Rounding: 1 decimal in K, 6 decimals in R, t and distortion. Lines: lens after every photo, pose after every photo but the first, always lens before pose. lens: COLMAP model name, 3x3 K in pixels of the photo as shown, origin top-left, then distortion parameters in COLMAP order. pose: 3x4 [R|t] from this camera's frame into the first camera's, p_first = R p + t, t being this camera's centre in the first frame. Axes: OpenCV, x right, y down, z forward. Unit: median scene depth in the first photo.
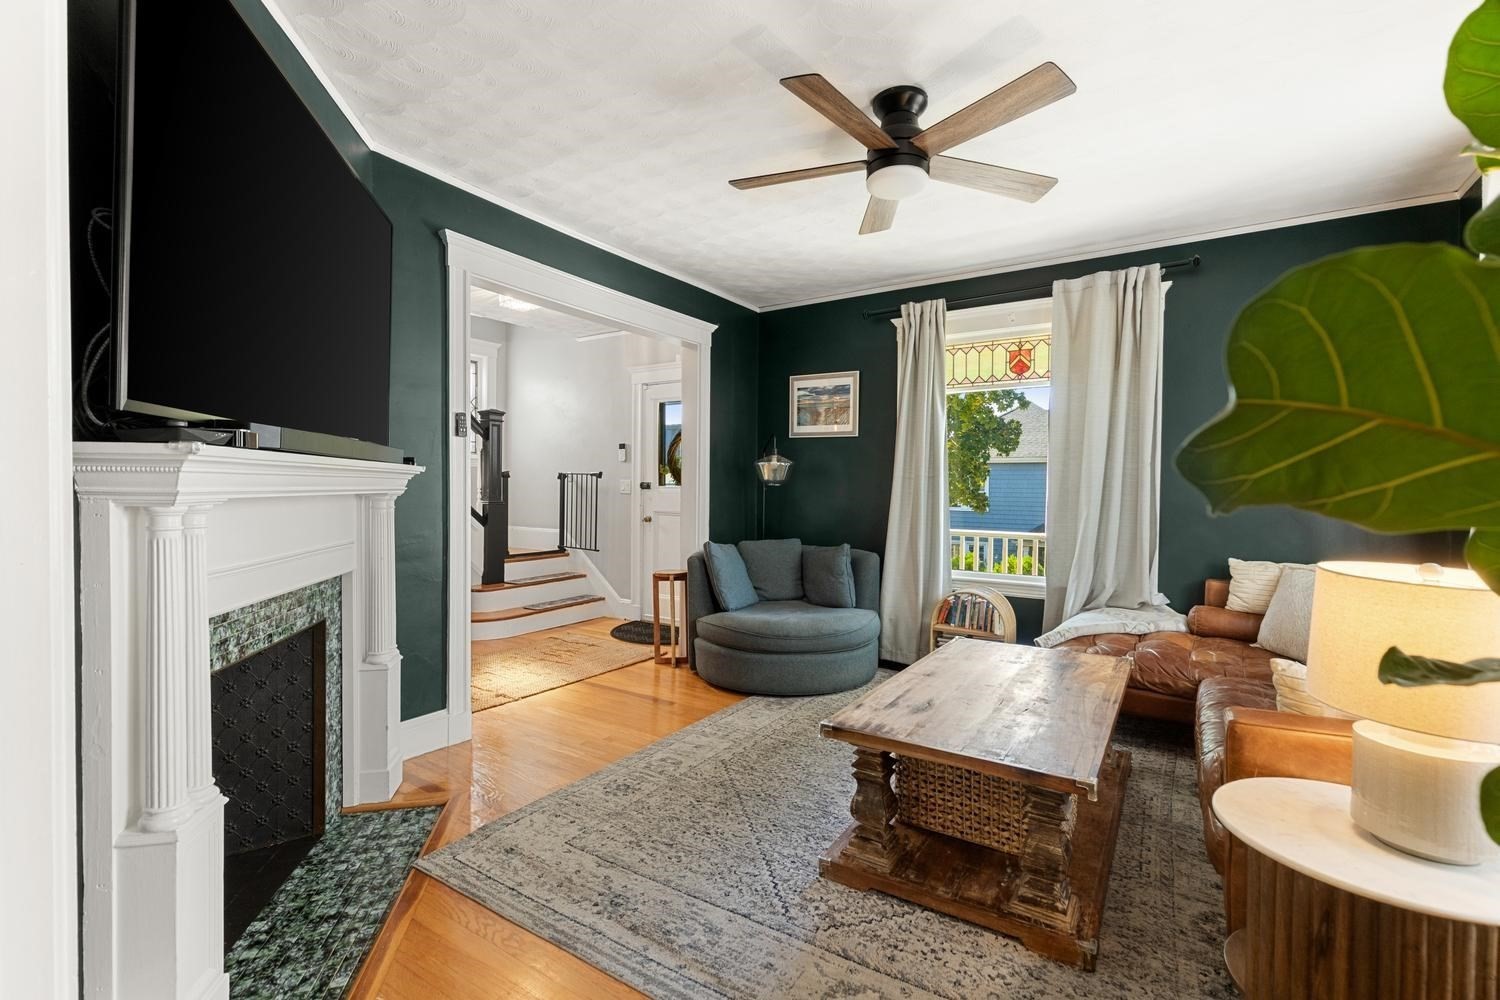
lens RADIAL K [[672.9, 0, 752.3], [0, 672.9, 500.5], [0, 0, 1]] dist [0.003623, -0.000221]
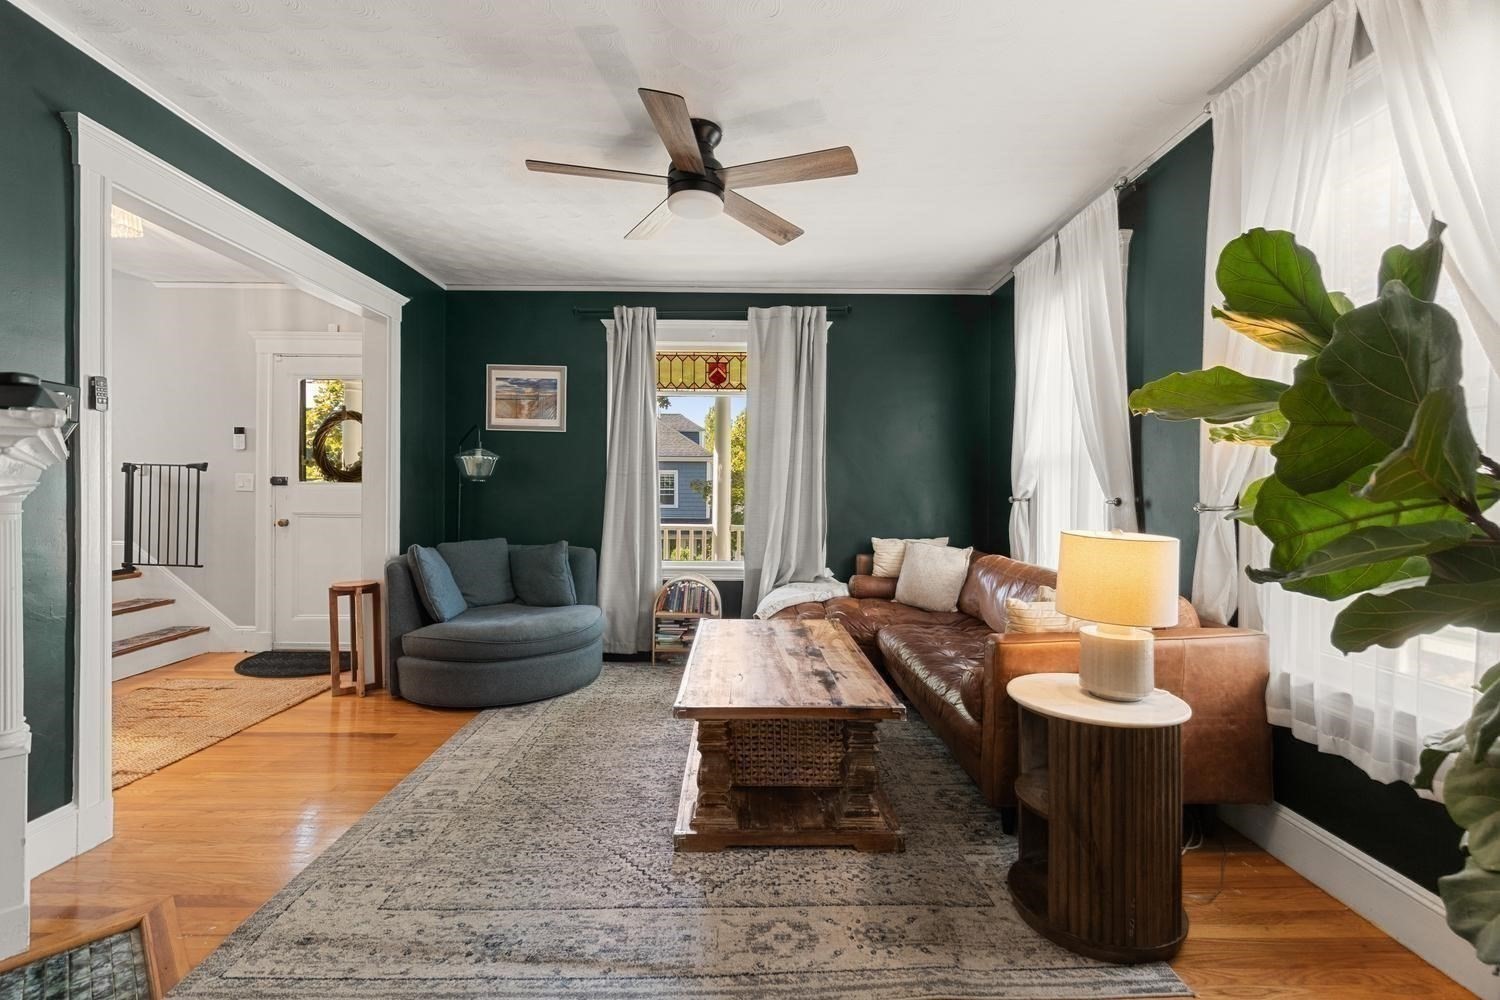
lens RADIAL K [[675.7, 0, 751.3], [0, 675.7, 492.2], [0, 0, 1]] dist [0.004664, -0.000539]
pose [[0.834480, -0.005390, 0.551011, -0.207717], [0.009487, 0.999944, -0.004586, 0.000474], [-0.550956, 0.009054, 0.834485, 0.024801]]
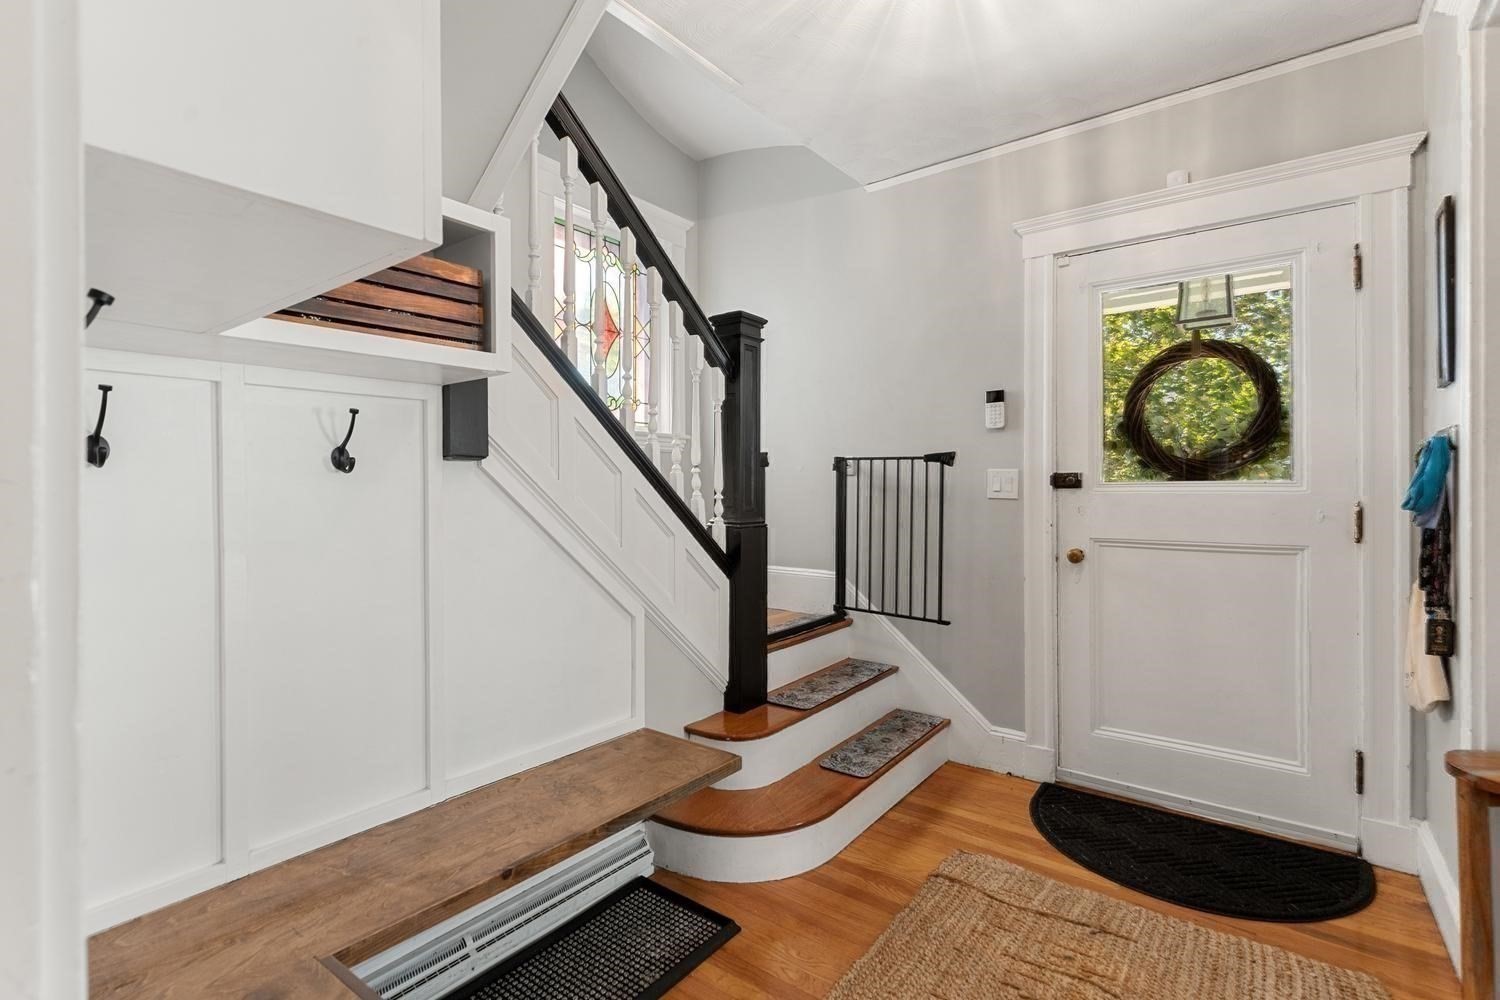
lens RADIAL K [[712.1, 0, 750.0], [0, 712.1, 500.0], [0, 0, 1]] dist [0.000623, -0.000074]
pose [[0.997248, -0.009064, -0.073576, -0.517092], [0.008626, 0.999943, -0.006267, -0.012511], [0.073628, 0.005615, 0.997270, 0.795021]]
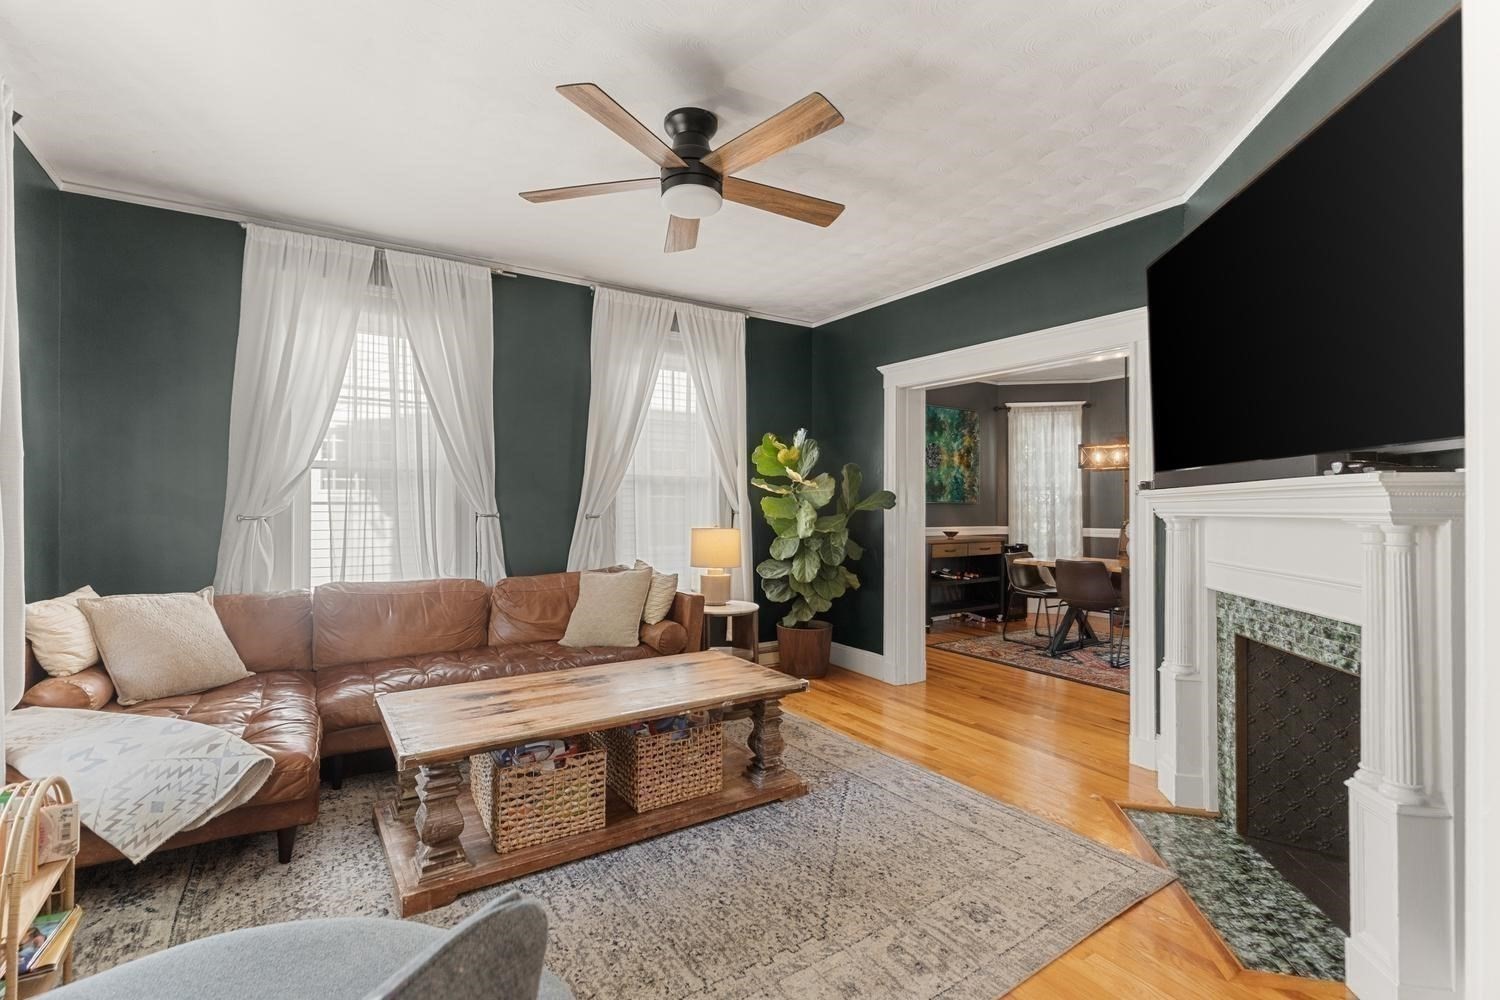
lens RADIAL K [[672.9, 0, 752.3], [0, 672.9, 500.5], [0, 0, 1]] dist [0.003623, -0.000221]
pose [[-0.915408, -0.008993, 0.402427, -0.180427], [-0.005604, 0.999938, 0.009597, -0.021092], [-0.402488, 0.006530, -0.915402, 1.235876]]
